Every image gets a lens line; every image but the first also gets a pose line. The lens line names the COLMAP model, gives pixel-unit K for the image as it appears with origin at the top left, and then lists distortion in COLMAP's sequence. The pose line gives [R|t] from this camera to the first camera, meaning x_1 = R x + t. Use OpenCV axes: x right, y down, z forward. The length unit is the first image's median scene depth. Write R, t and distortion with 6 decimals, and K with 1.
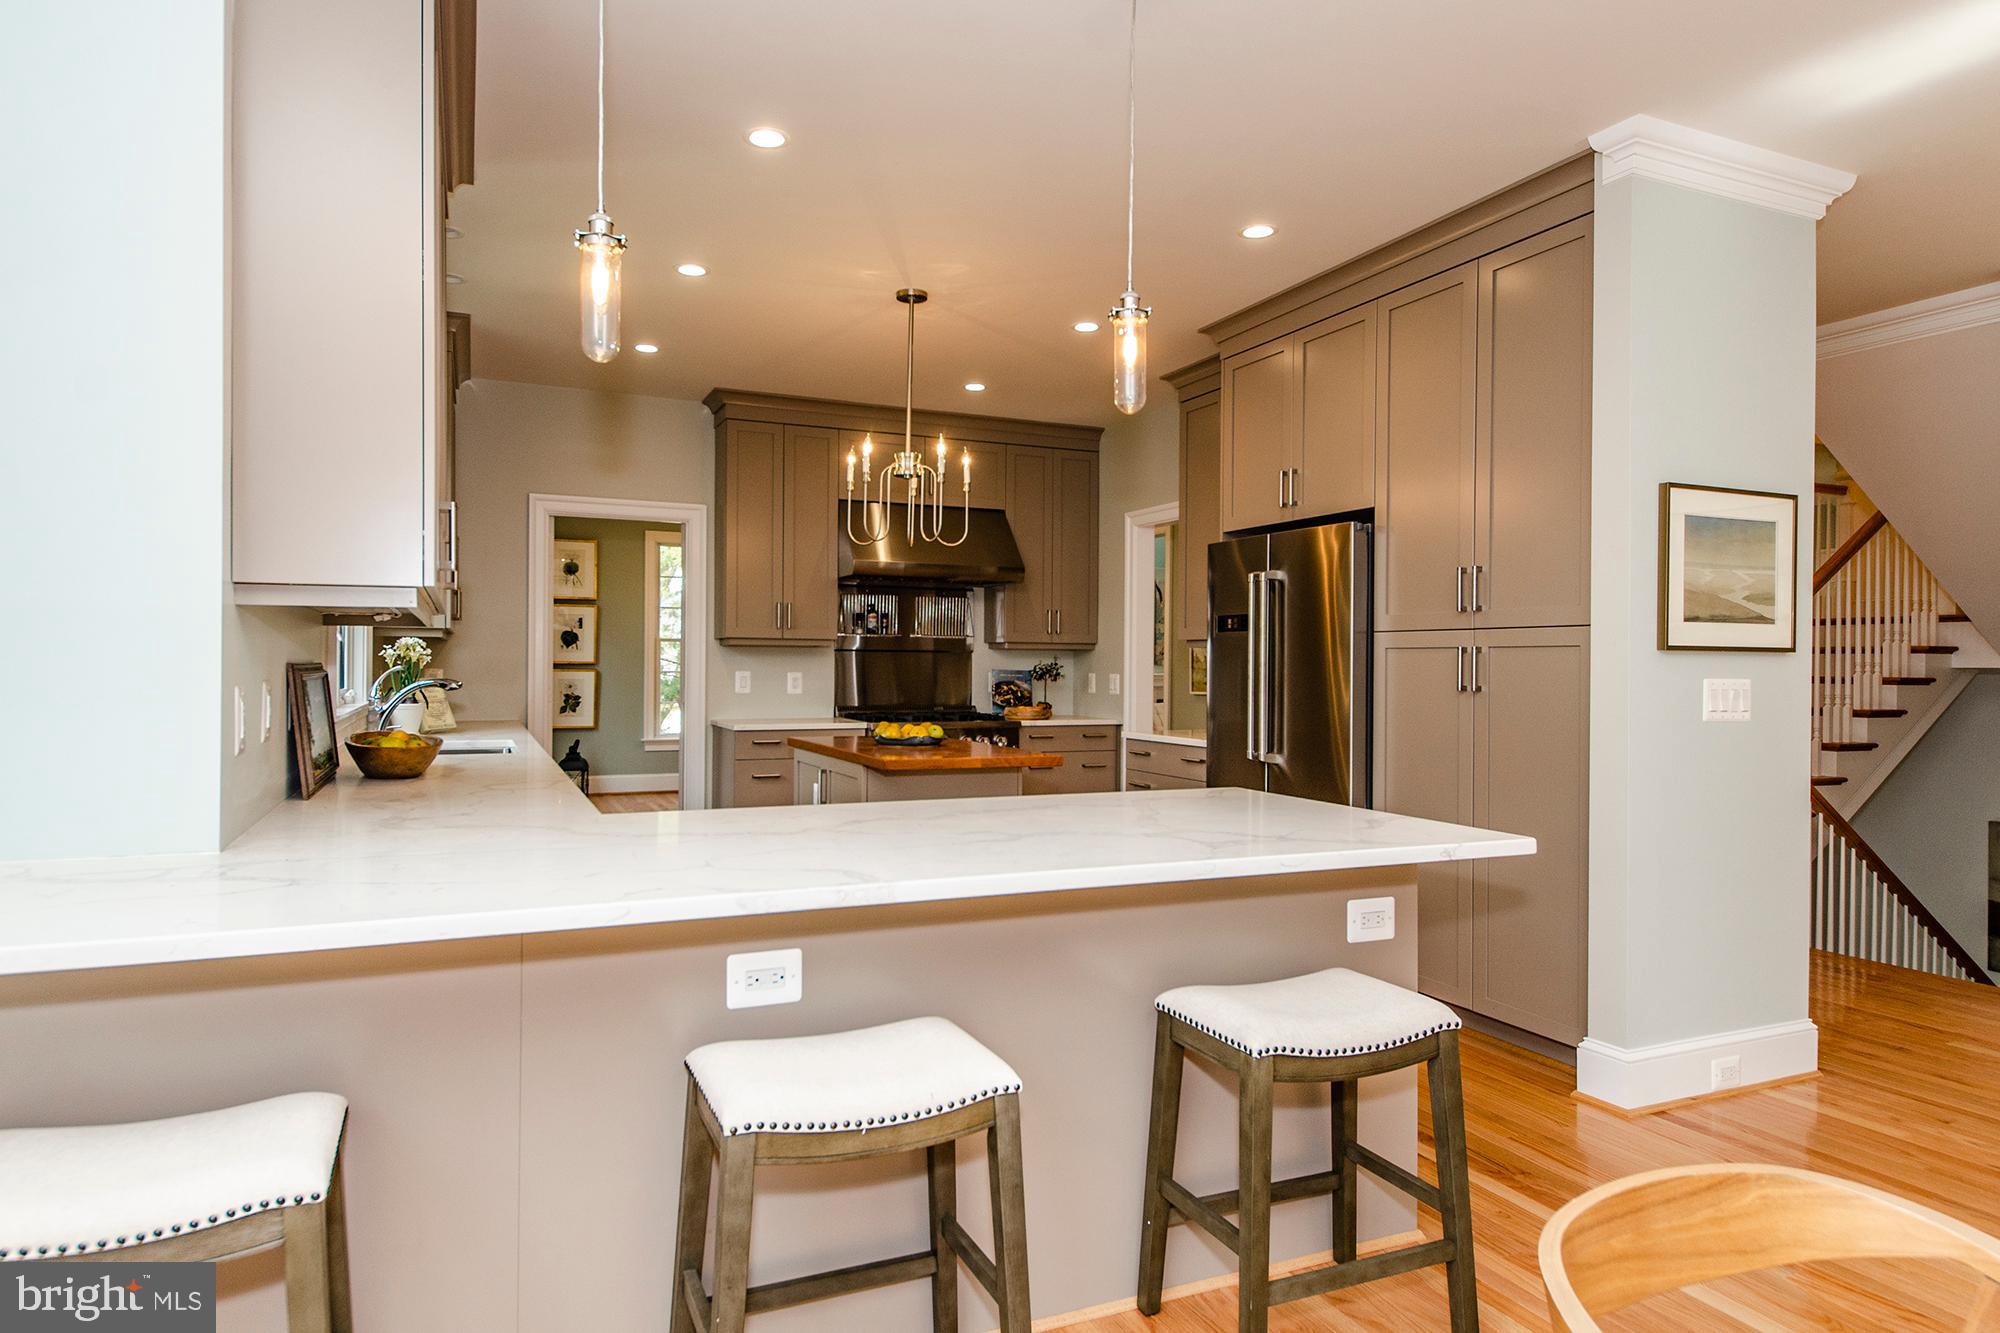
lens RADIAL K [[1184.4, 0, 991.0], [0, 1184.4, 667.8], [0, 0, 1]] dist [0.027883, -0.000704]
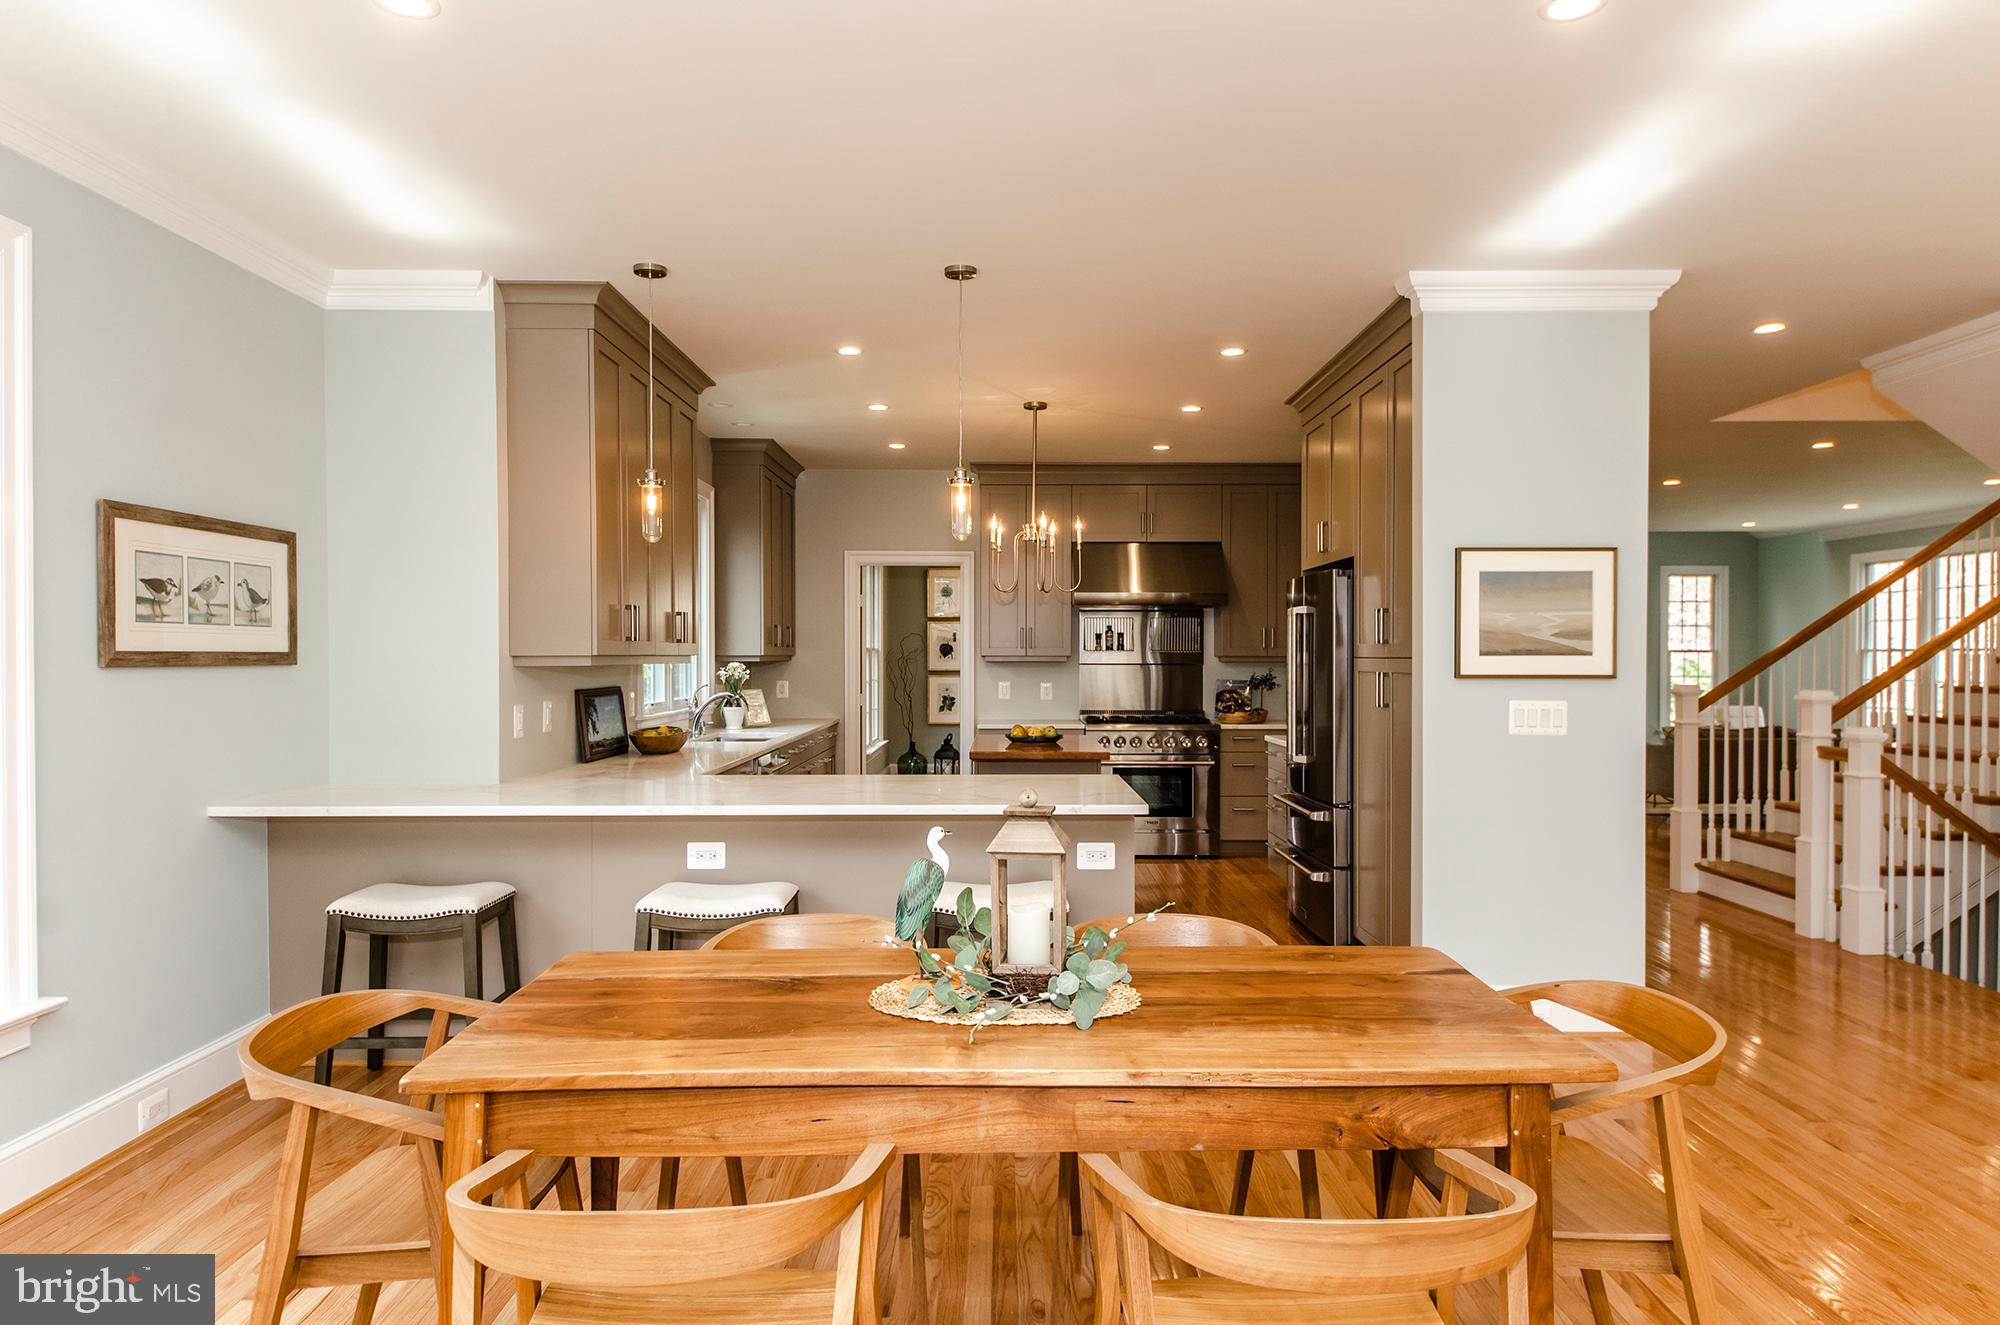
lens RADIAL K [[1243.7, 0, 1004.8], [0, 1243.7, 669.0], [0, 0, 1]] dist [0.032183, -0.000161]
pose [[0.914785, -0.002798, -0.403932, 0.609446], [0.005059, 0.999977, 0.004531, -0.030869], [0.403910, -0.006189, 0.914778, -0.384081]]
